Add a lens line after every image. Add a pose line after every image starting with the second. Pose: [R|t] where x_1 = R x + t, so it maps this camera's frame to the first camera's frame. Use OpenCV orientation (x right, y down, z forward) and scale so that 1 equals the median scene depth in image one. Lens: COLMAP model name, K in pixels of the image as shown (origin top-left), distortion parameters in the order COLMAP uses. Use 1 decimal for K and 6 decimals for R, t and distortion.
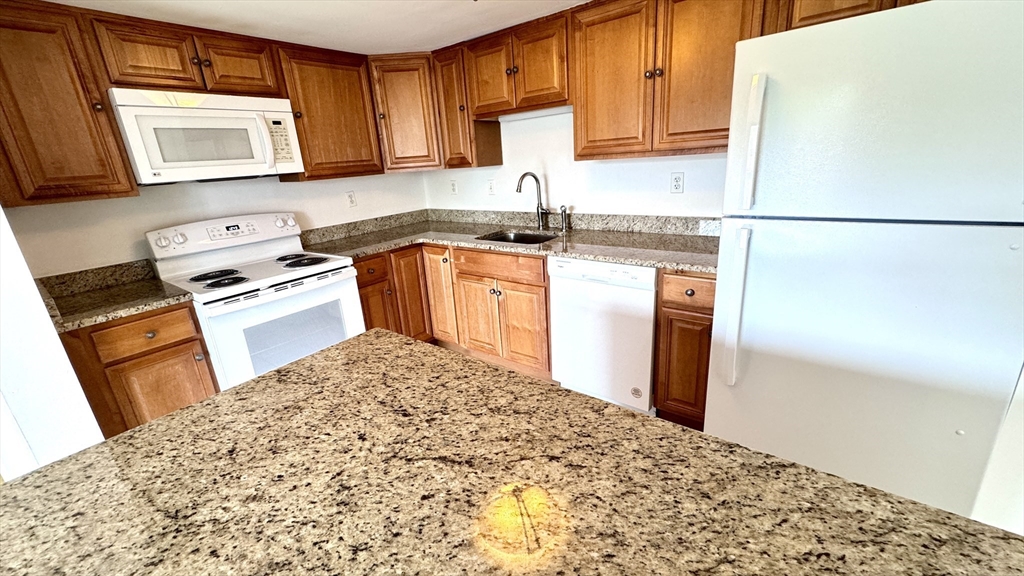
lens RADIAL K [[407.2, 0, 511.8], [0, 407.2, 284.5], [0, 0, 1]] dist [-0.000521, 0.000083]
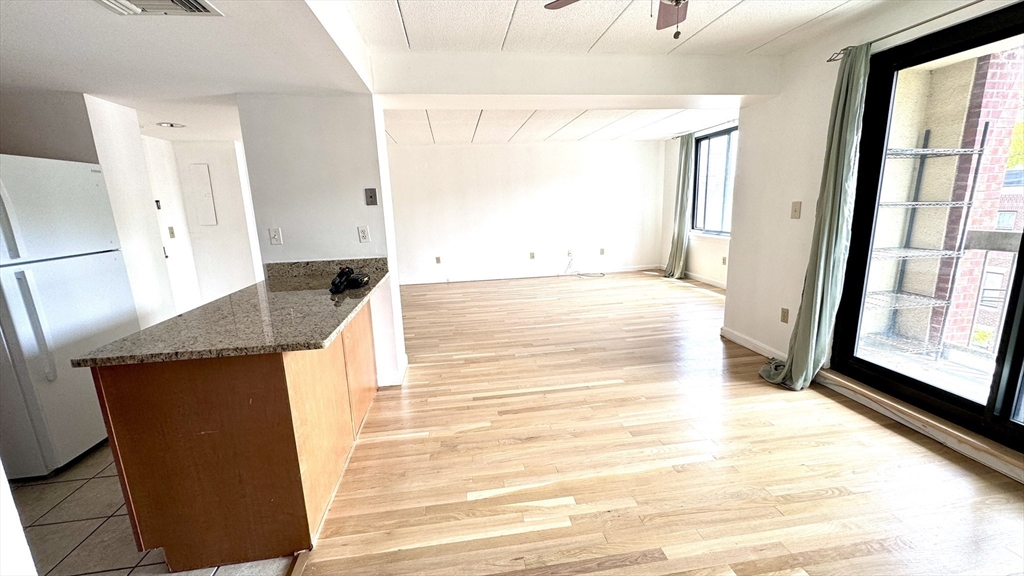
lens RADIAL K [[407.2, 0, 511.8], [0, 407.2, 284.5], [0, 0, 1]] dist [-0.000521, 0.000083]
pose [[-0.714142, -0.046993, 0.698422, -0.985649], [0.288804, 0.889088, 0.355127, -0.057817], [-0.637647, 0.455318, -0.621363, 0.446682]]
